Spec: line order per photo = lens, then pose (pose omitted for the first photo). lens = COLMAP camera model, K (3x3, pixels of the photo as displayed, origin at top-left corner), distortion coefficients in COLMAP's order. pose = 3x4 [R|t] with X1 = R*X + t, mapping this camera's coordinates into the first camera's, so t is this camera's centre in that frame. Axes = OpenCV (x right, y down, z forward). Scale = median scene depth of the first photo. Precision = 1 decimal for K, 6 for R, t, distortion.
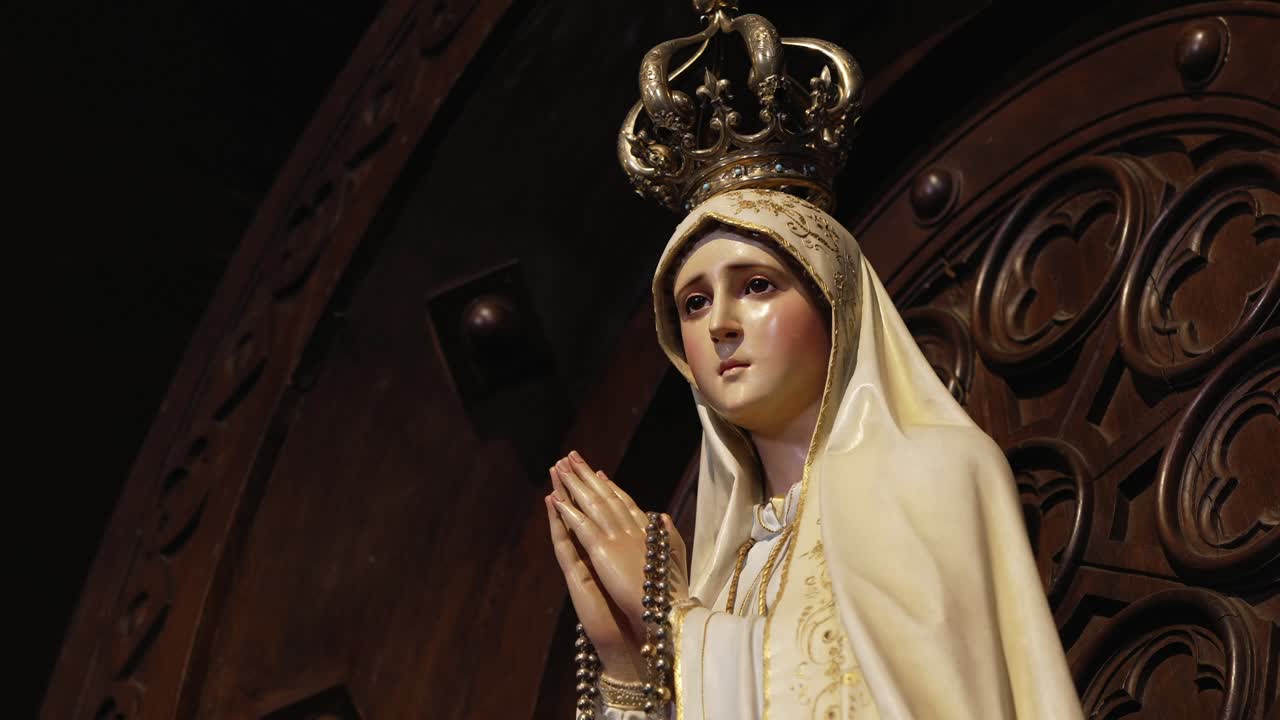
lens RADIAL K [[3106.3, 0, 640.0], [0, 3106.3, 360.0], [0, 0, 1]] dist [-0.048873, -0.204389]
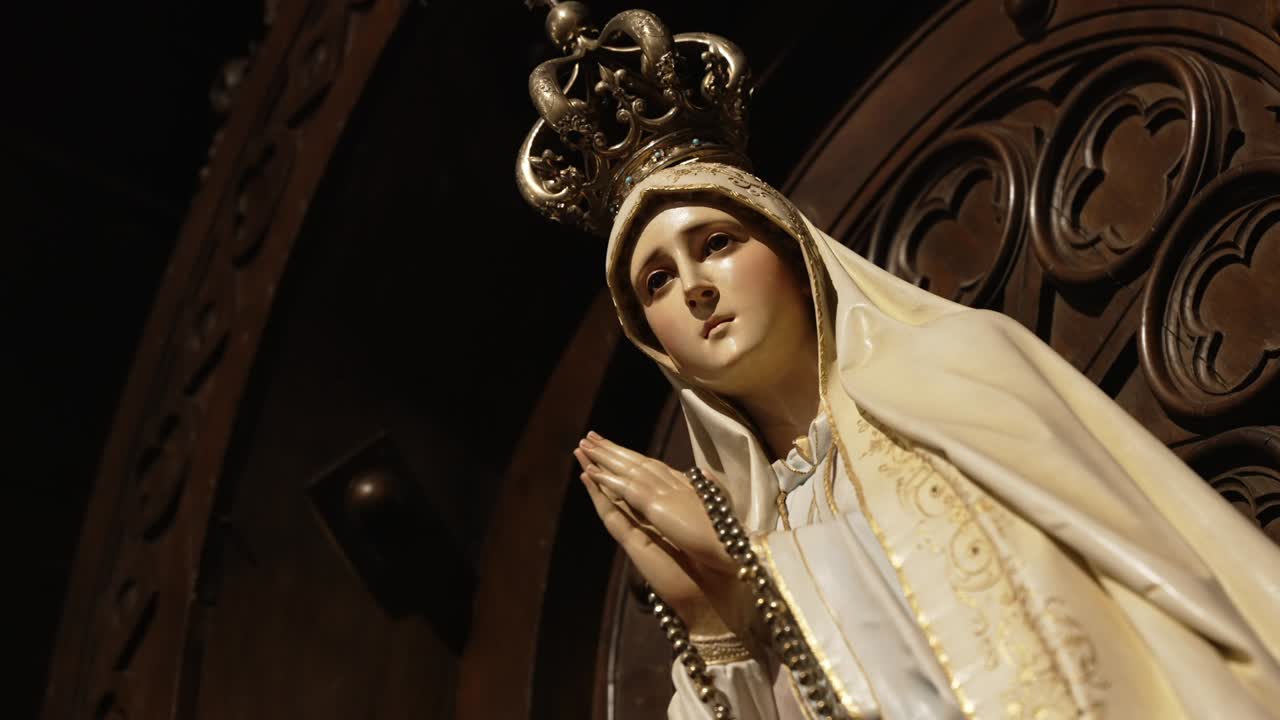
lens RADIAL K [[2885.2, 0, 640.0], [0, 2885.2, 360.0], [0, 0, 1]] dist [0.011888, 0.153014]
pose [[0.958032, -0.234781, 0.164476, -0.140020], [0.260152, 0.953067, -0.154871, 0.141950], [-0.120396, 0.191160, 0.974147, 0.124821]]
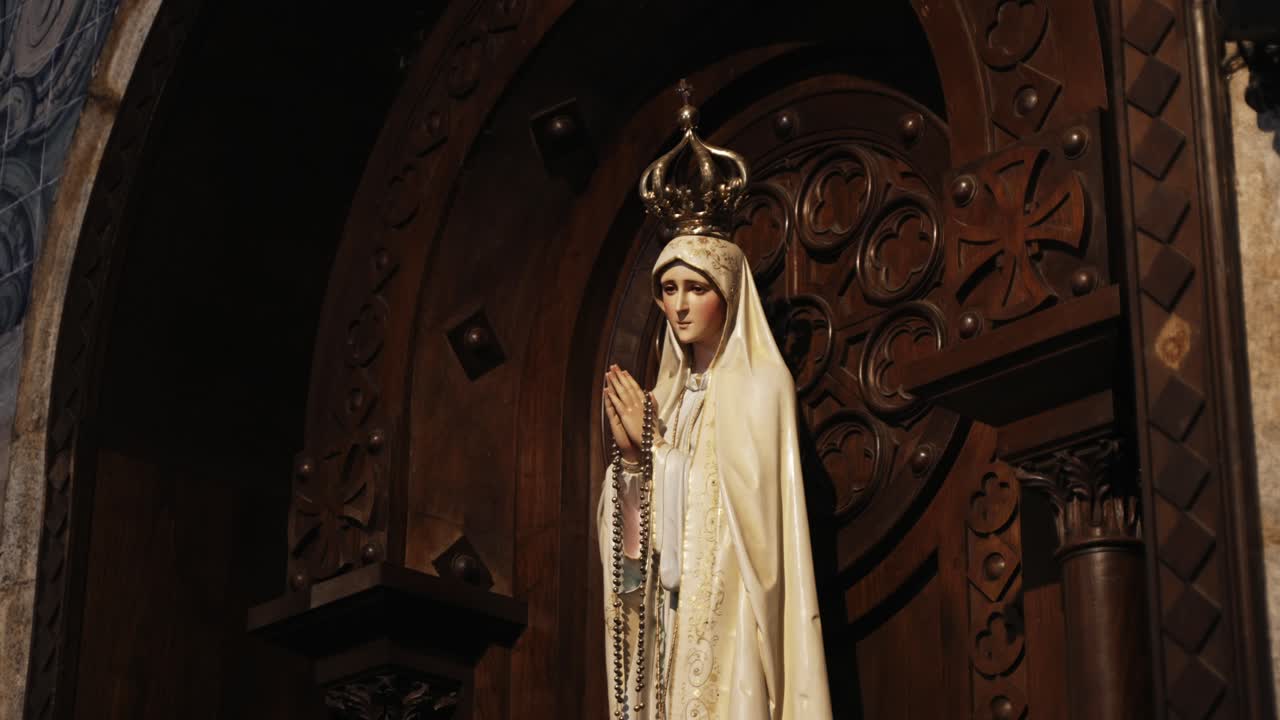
lens RADIAL K [[2885.2, 0, 640.0], [0, 2885.2, 360.0], [0, 0, 1]] dist [0.011888, 0.153014]
pose [[0.997022, 0.053485, 0.055554, -0.120695], [-0.072571, 0.894408, 0.441326, -0.915276], [-0.026084, -0.444043, 0.895626, -0.954095]]
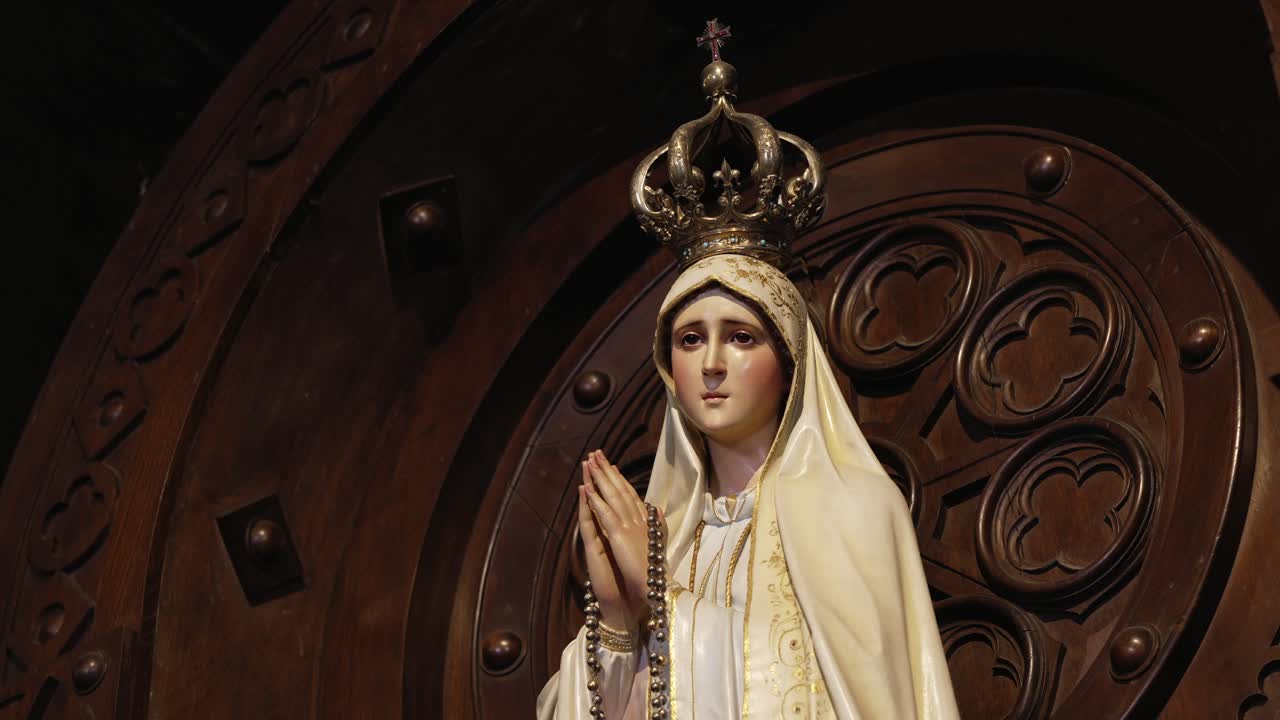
lens RADIAL K [[2706.1, 0, 640.0], [0, 2706.1, 360.0], [0, 0, 1]] dist [-0.024445, 0.085062]
pose [[0.965327, 0.154897, 0.210121, -0.242570], [-0.186194, 0.972727, 0.138327, -0.164087], [-0.182964, -0.172654, 0.967840, -0.118214]]
